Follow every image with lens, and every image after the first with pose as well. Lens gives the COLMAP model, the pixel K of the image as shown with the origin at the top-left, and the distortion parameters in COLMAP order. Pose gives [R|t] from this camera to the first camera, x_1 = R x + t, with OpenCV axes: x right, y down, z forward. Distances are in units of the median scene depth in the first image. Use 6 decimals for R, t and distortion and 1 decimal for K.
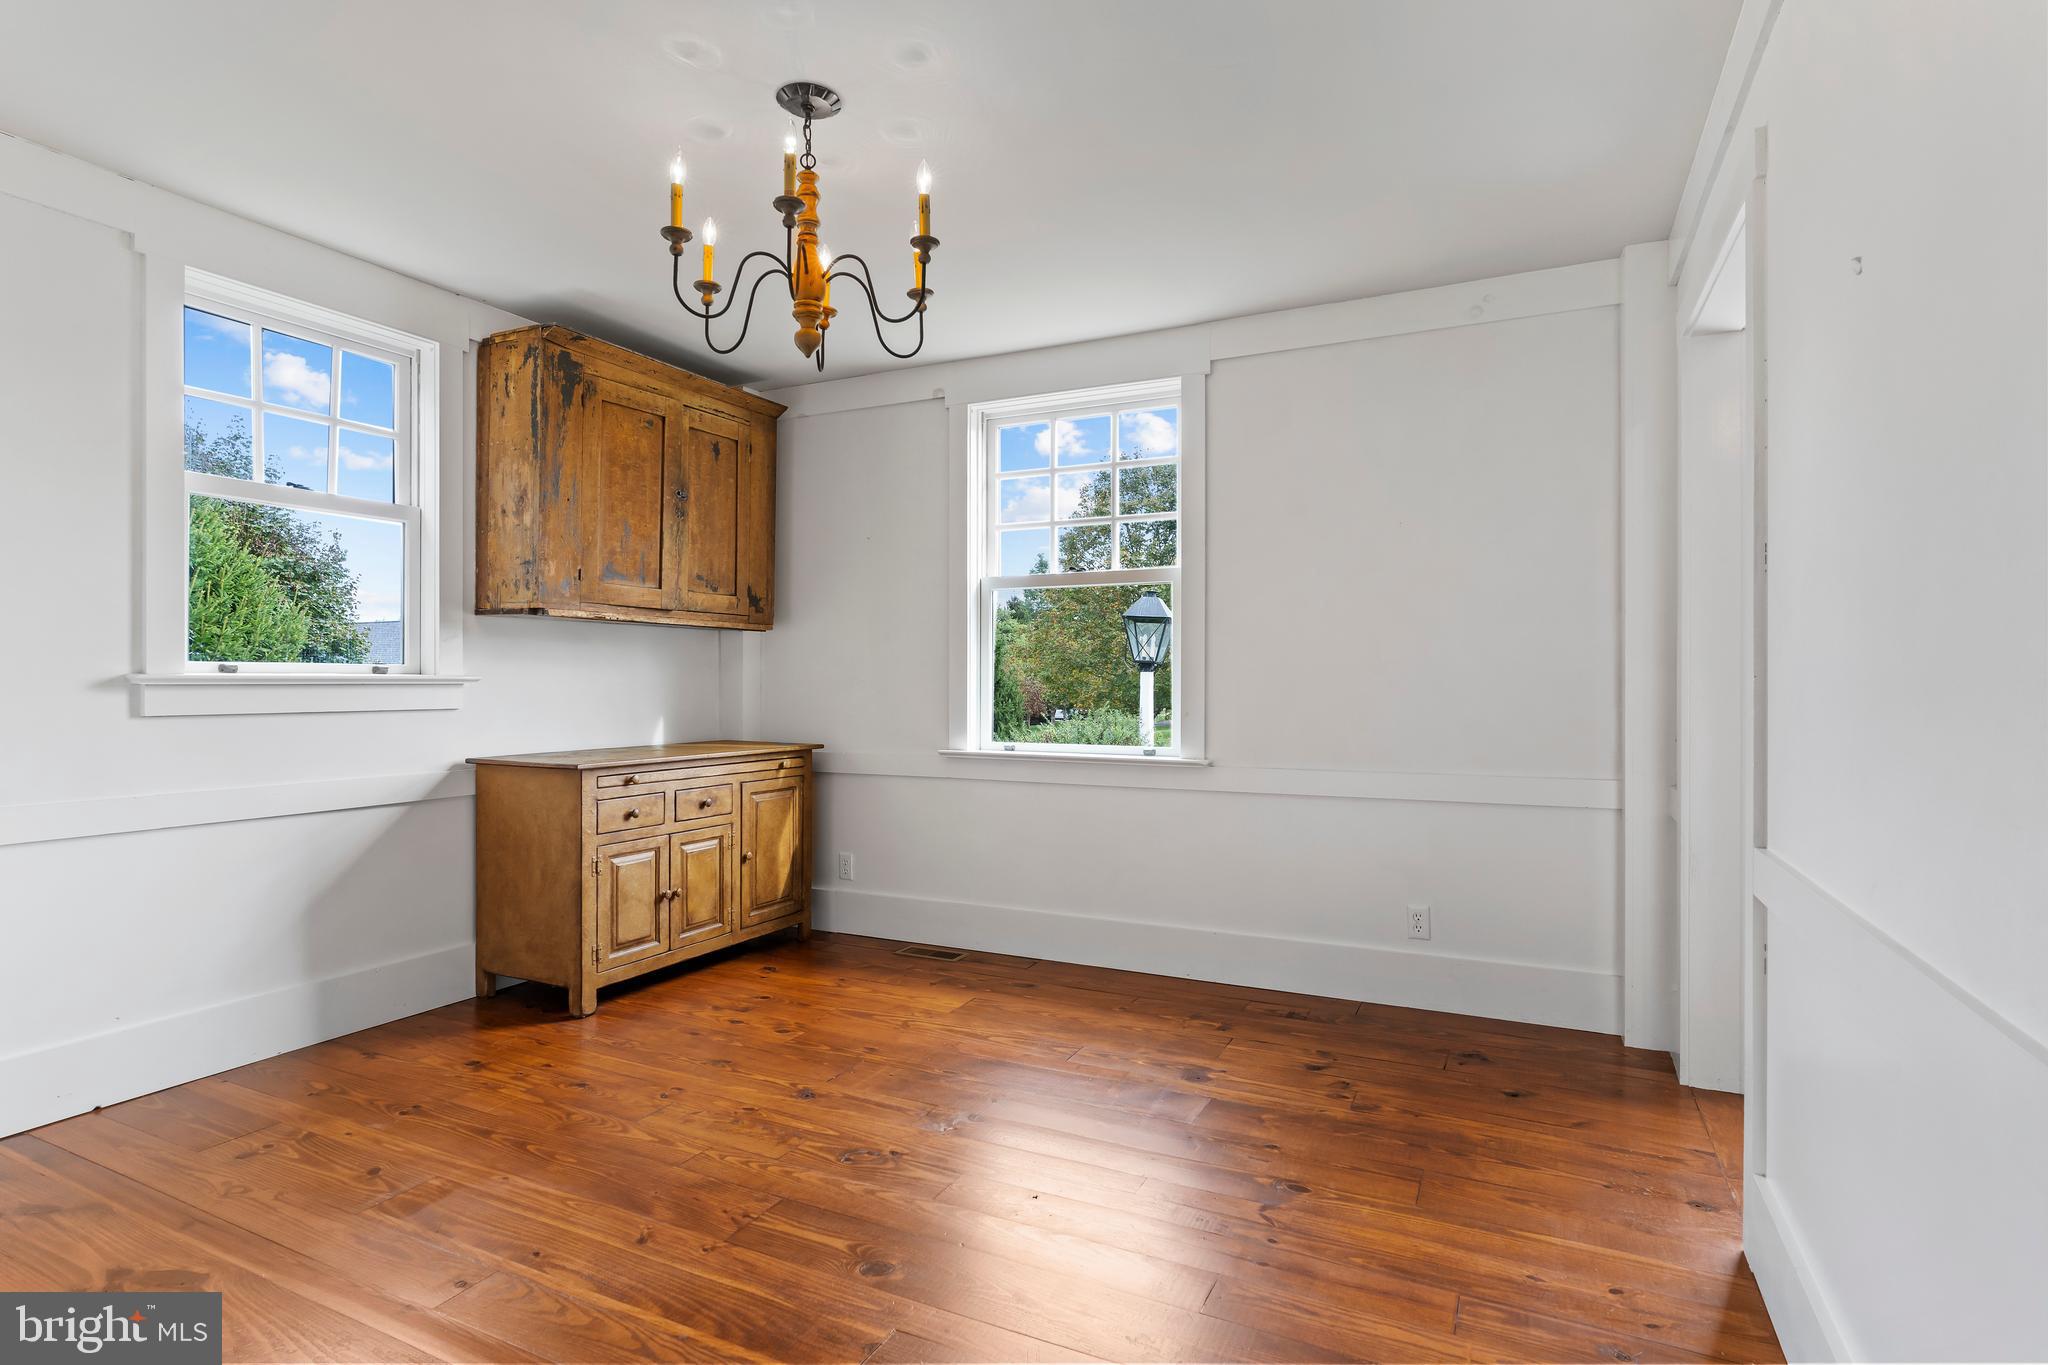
lens RADIAL K [[1055.4, 0, 1016.5], [0, 1055.4, 672.2], [0, 0, 1]] dist [-0.005236, 0.000559]
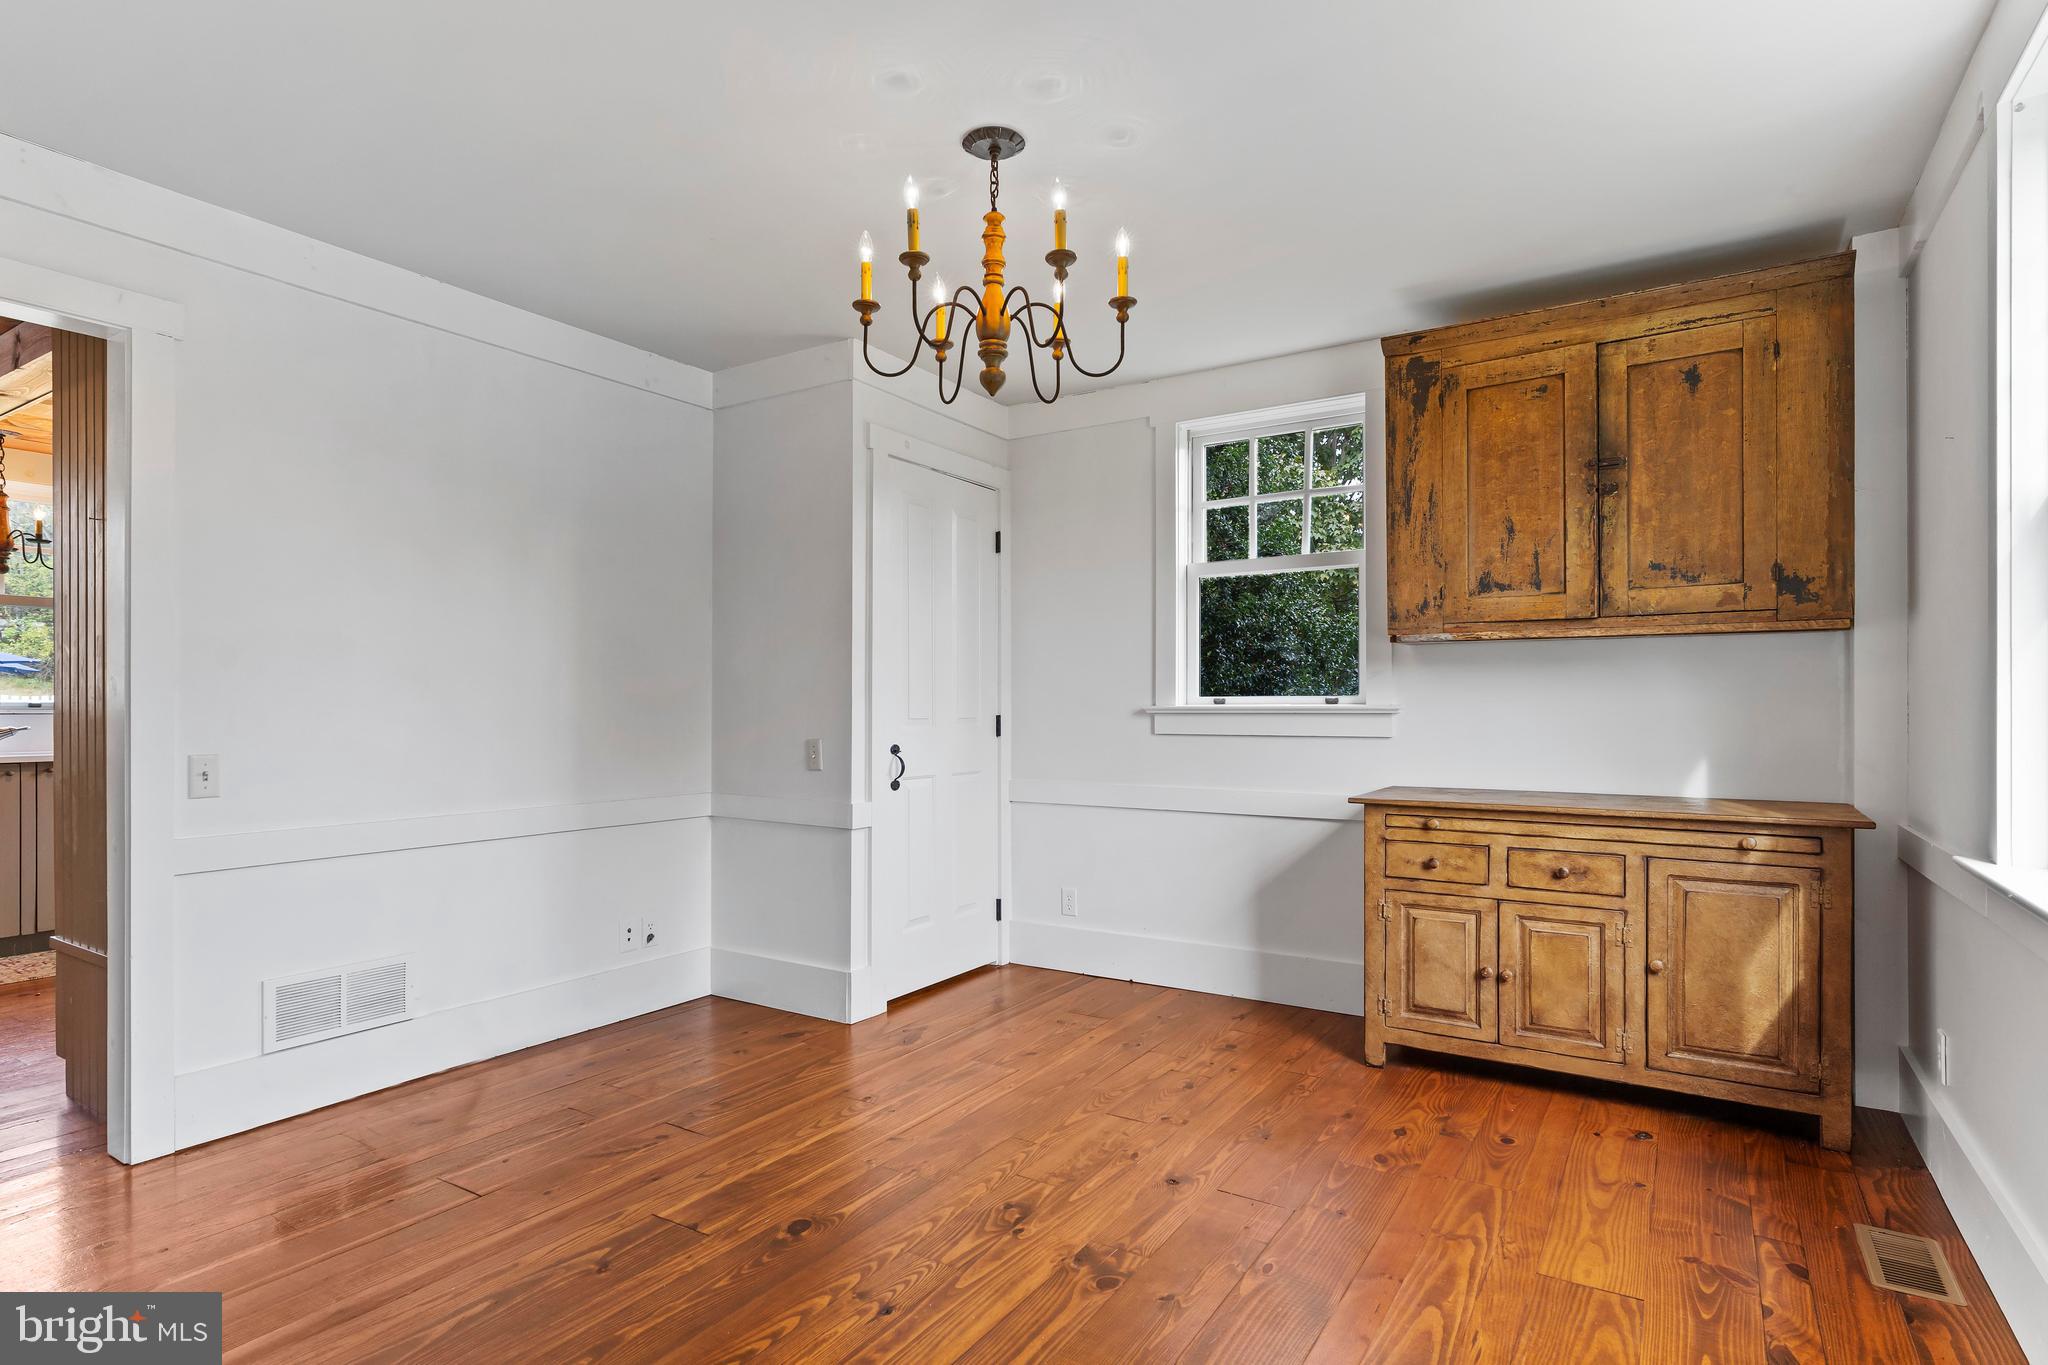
lens RADIAL K [[1055.4, 0, 1013.3], [0, 1055.4, 703.8], [0, 0, 1]] dist [-0.005236, 0.000559]
pose [[-0.117339, -0.004760, -0.993080, 0.516133], [0.009863, 0.999934, -0.005959, 0.003960], [0.993043, -0.010494, -0.117284, 0.721754]]
